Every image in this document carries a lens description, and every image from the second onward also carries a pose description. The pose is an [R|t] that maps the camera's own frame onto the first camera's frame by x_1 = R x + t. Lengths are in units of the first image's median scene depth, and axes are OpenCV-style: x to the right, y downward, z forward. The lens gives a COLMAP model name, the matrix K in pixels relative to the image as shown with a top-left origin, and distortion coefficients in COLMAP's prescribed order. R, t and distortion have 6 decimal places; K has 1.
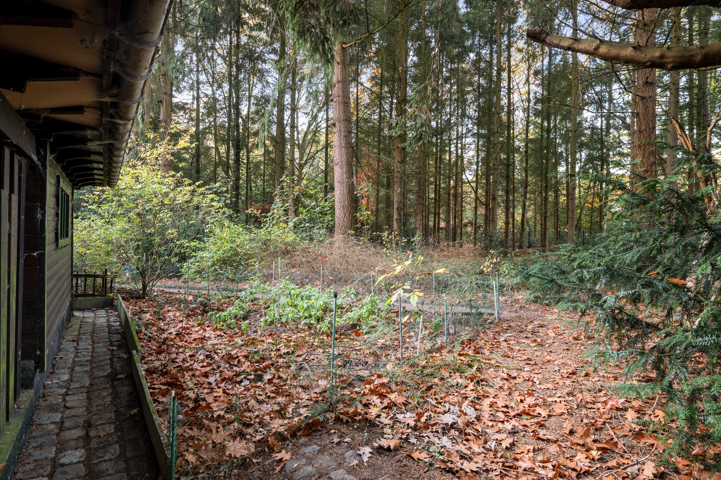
lens RADIAL K [[378.5, 0, 360.7], [0, 378.5, 236.2], [0, 0, 1]] dist [-0.005172, -0.001694]
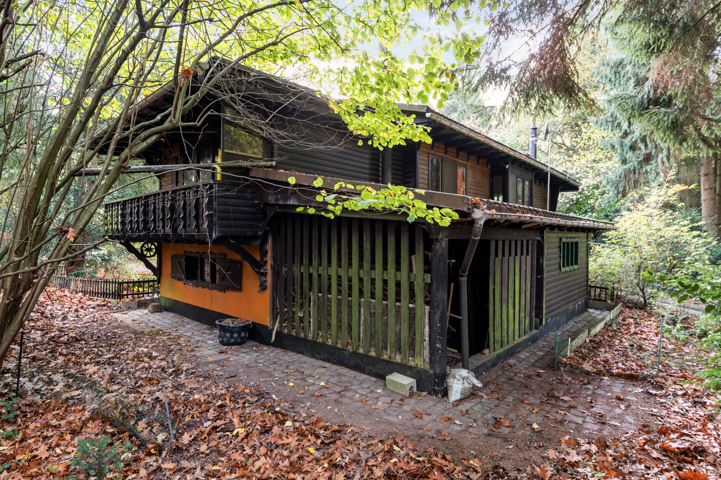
lens RADIAL K [[378.5, 0, 360.2], [0, 378.5, 239.9], [0, 0, 1]] dist [-0.005172, -0.001694]
pose [[0.242846, 0.000971, -0.970064, 1.619907], [-0.010415, 0.999944, -0.001606, -0.231428], [0.970009, 0.010493, 0.242843, -0.982769]]
